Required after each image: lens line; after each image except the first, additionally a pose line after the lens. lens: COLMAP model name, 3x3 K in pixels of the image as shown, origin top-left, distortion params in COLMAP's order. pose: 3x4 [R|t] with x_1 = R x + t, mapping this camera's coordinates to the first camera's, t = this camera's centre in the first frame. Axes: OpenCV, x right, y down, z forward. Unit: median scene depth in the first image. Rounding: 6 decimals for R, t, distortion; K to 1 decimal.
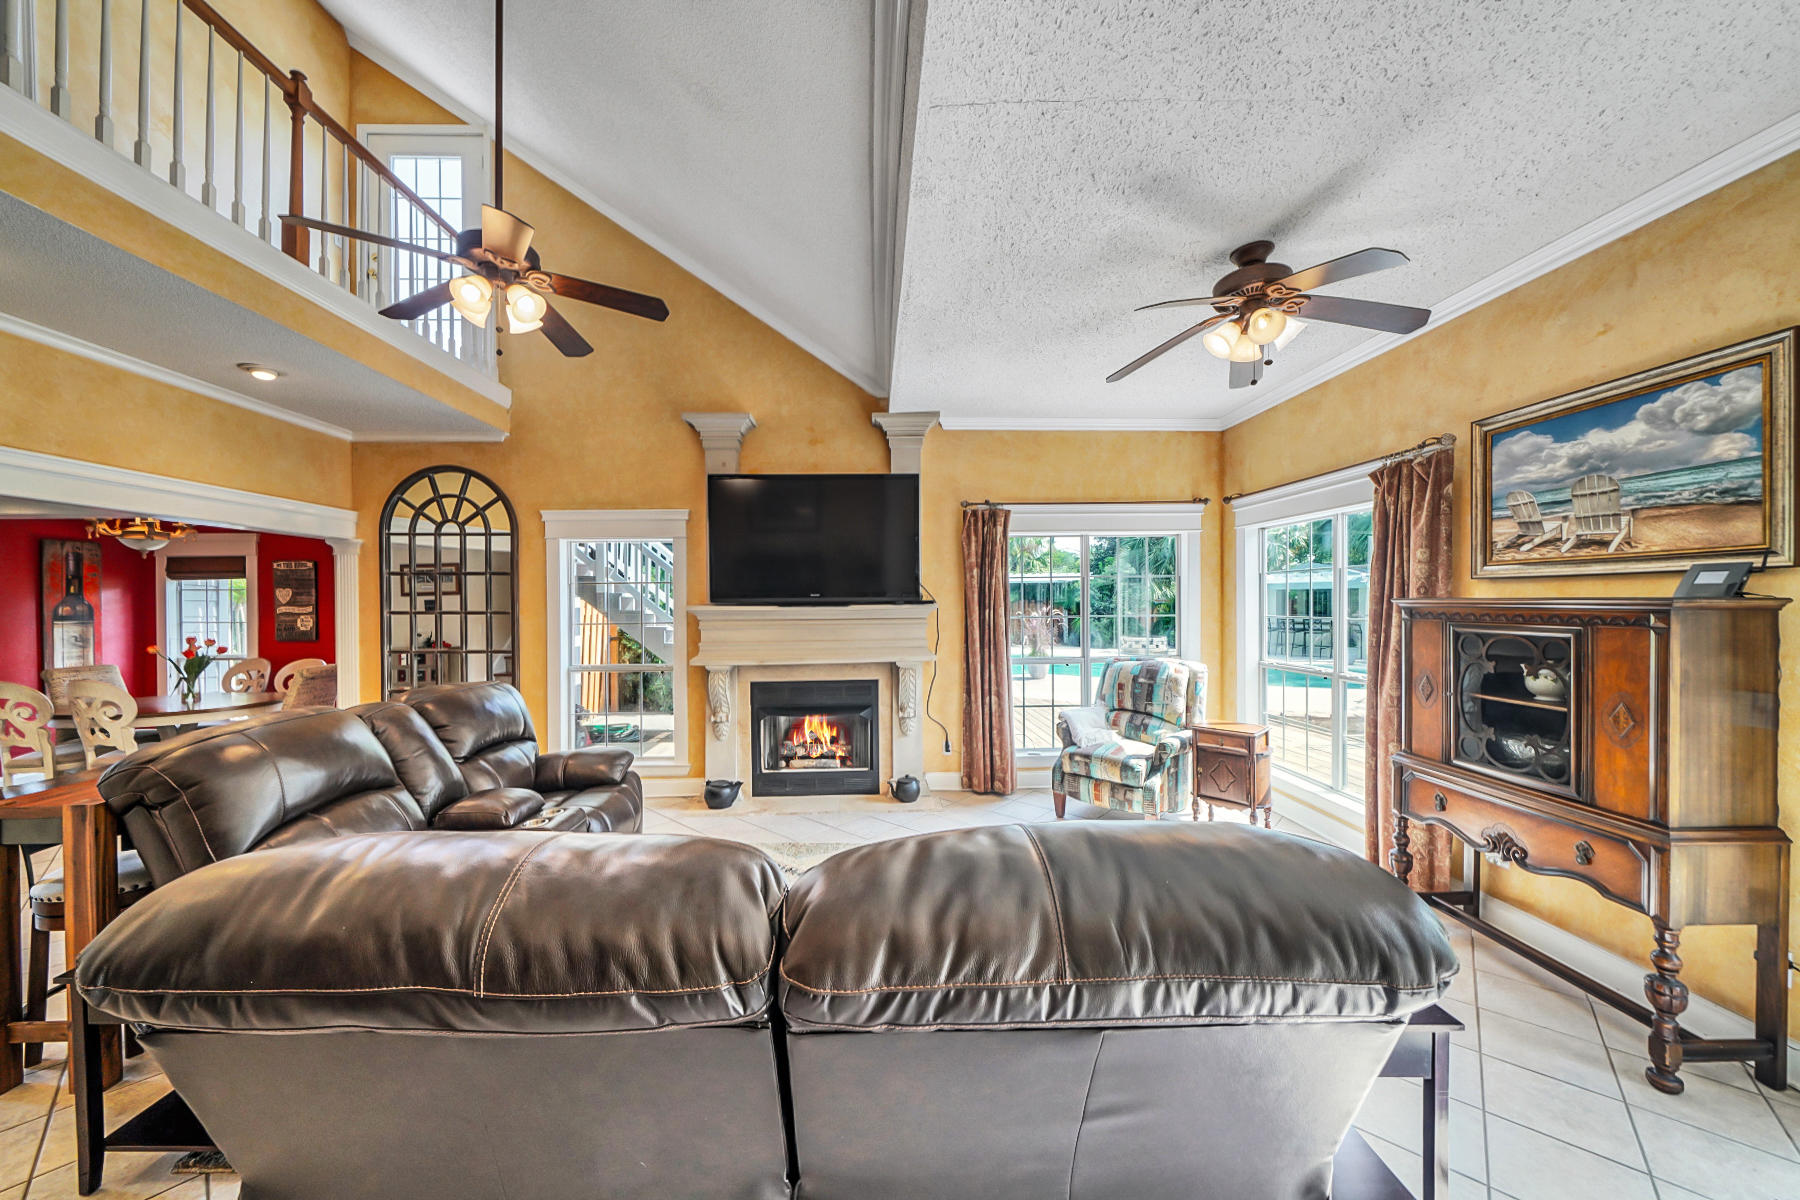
lens RADIAL K [[623.3, 0, 884.0], [0, 623.3, 608.1], [0, 0, 1]] dist [-0.008607, 0.000488]
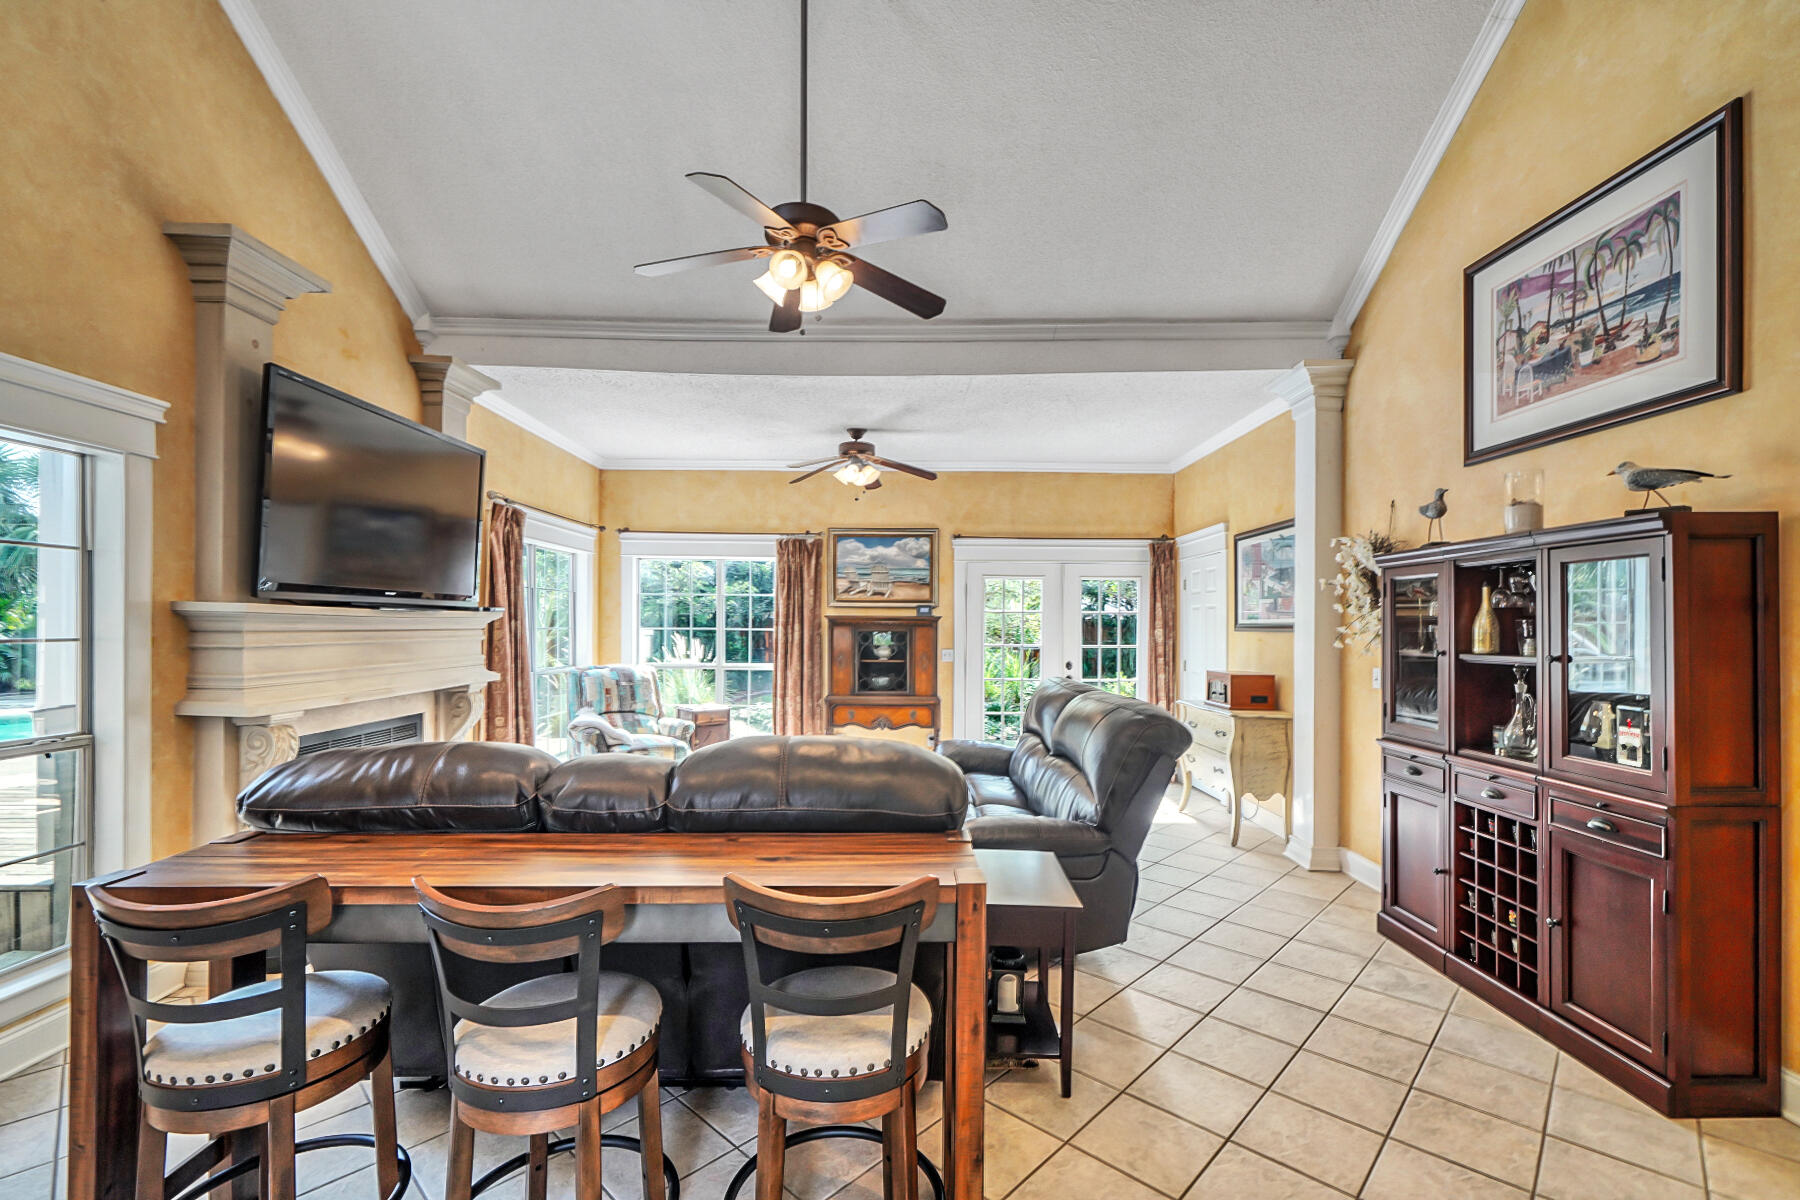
lens RADIAL K [[761.5, 0, 915.9], [0, 761.5, 620.4], [0, 0, 1]] dist [-0.006774, 0.001328]
pose [[0.010528, 0.015036, 0.999832, -0.905178], [0.004545, 0.999876, -0.015085, 0.022270], [-0.999934, 0.004703, 0.010458, 0.417513]]
